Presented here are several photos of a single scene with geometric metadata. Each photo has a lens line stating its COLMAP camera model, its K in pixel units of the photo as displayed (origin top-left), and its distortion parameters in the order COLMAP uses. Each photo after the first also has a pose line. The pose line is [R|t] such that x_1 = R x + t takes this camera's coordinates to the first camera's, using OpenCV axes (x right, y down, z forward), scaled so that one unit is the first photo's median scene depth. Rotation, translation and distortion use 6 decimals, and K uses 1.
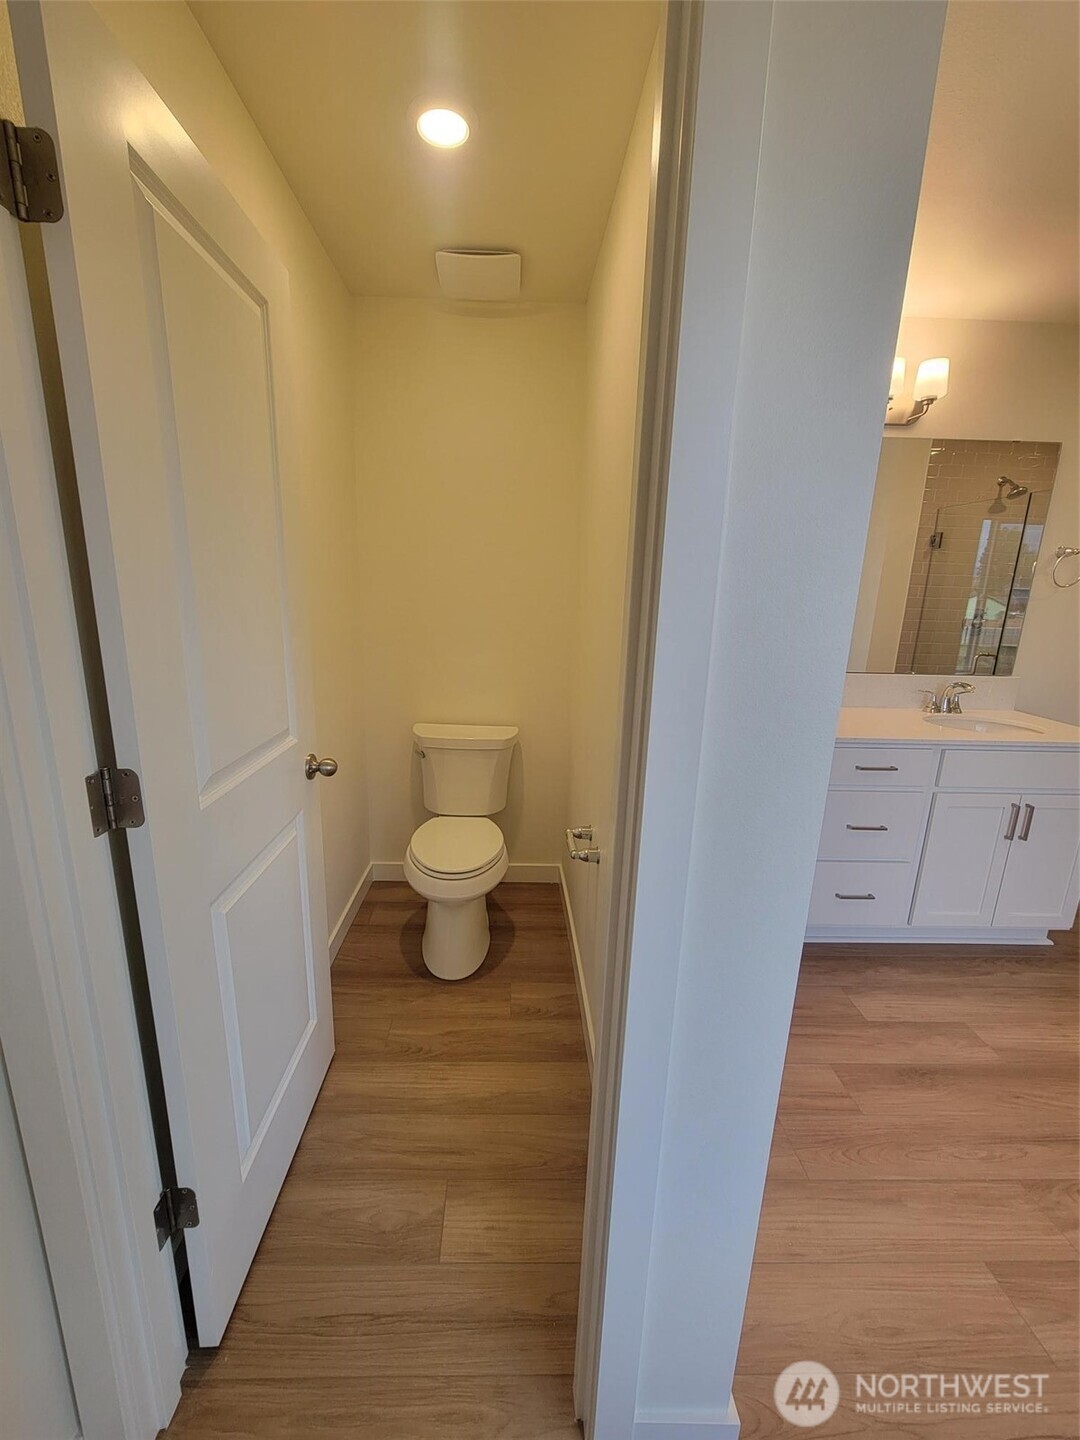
lens RADIAL K [[589.1, 0, 521.9], [0, 589.1, 725.3], [0, 0, 1]] dist [0.000493, 0.000001]
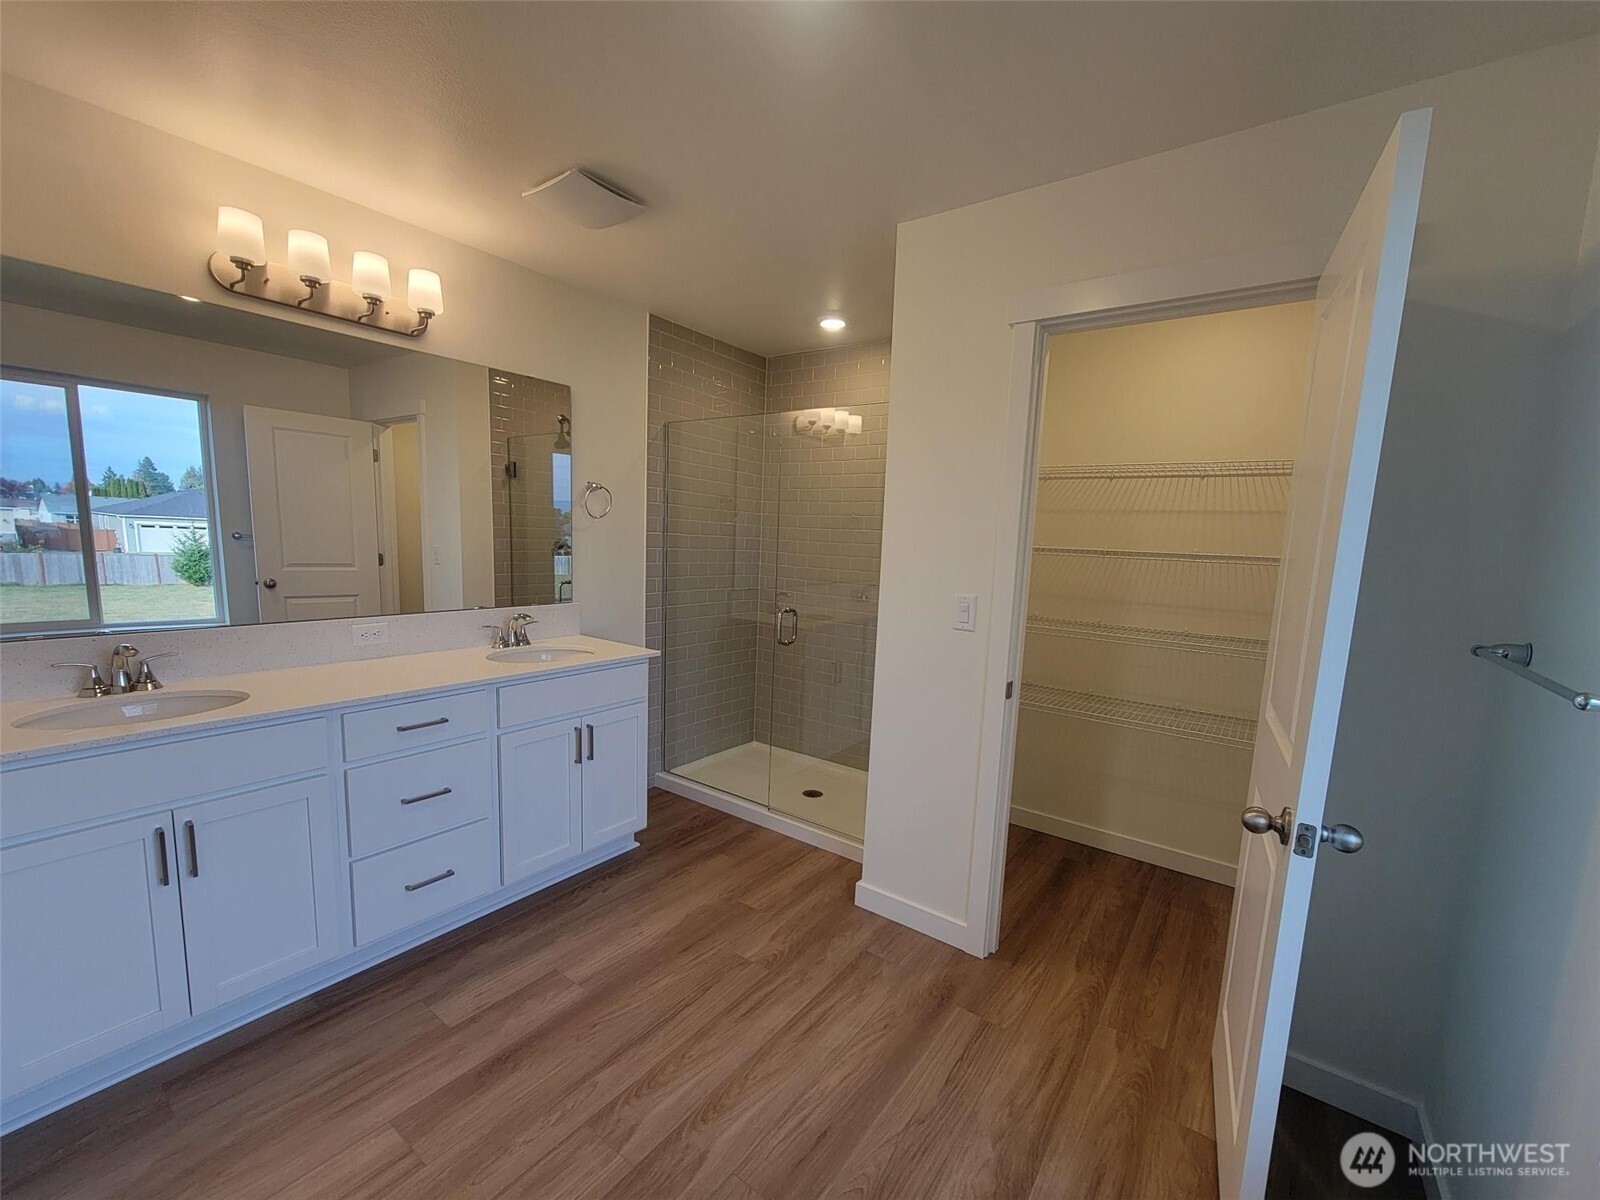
lens RADIAL K [[654.5, 0, 805.7], [0, 654.5, 622.6], [0, 0, 1]] dist [0.000493, 0.000001]
pose [[0.603084, -0.104039, 0.790864, 0.192049], [0.158374, 0.987337, 0.009114, 0.006412], [-0.781798, 0.119756, 0.611924, -0.023534]]
